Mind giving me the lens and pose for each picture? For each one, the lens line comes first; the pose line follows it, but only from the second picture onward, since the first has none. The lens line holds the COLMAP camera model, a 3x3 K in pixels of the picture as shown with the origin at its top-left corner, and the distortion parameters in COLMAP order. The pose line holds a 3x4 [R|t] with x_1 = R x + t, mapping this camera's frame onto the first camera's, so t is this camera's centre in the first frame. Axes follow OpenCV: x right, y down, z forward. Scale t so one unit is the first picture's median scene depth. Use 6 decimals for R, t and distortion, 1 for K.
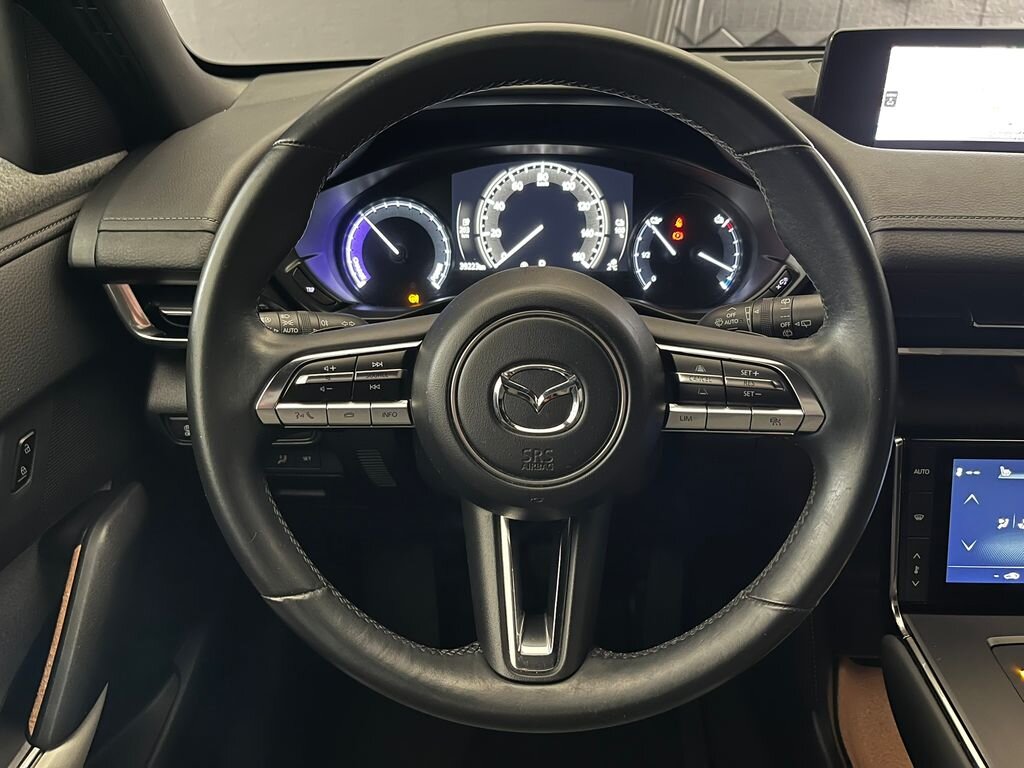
lens RADIAL K [[778.1, 0, 512.0], [0, 778.1, 384.0], [0, 0, 1]] dist [0.071123, -0.090822]
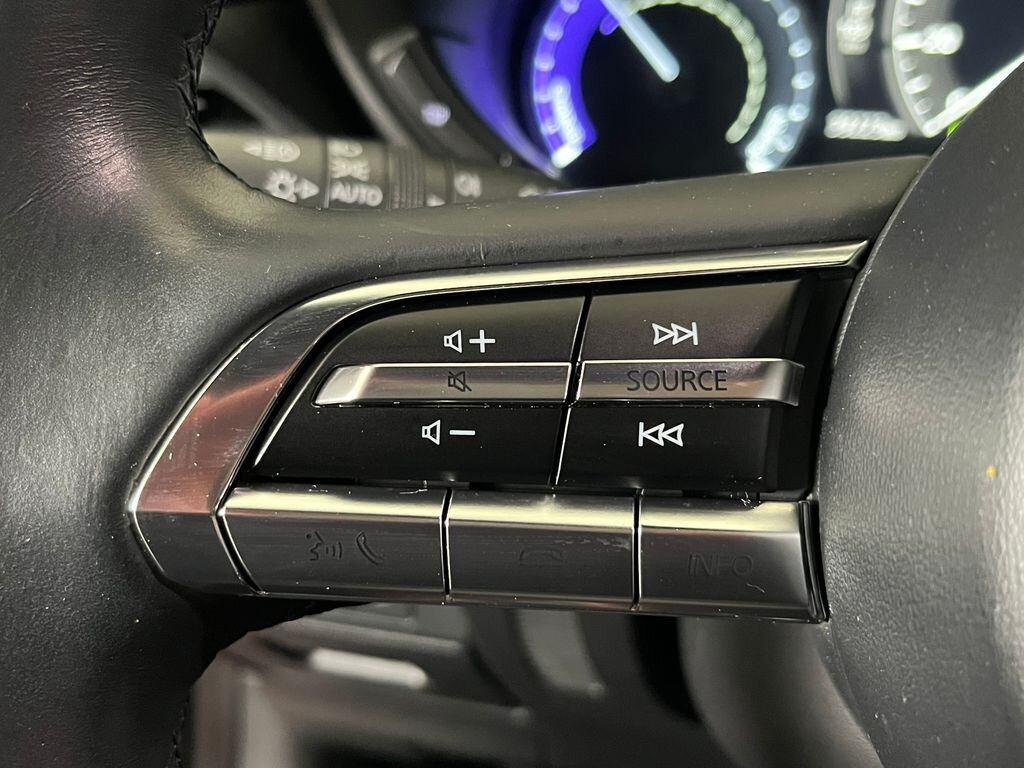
lens RADIAL K [[1103.1, 0, 512.0], [0, 1103.1, 384.0], [0, 0, 1]] dist [0.125071, 0.003113]
pose [[0.979139, 0.037773, -0.199651, -0.155255], [-0.049768, 0.997223, -0.055401, 0.008875], [0.197004, 0.064181, 0.978300, 0.683311]]
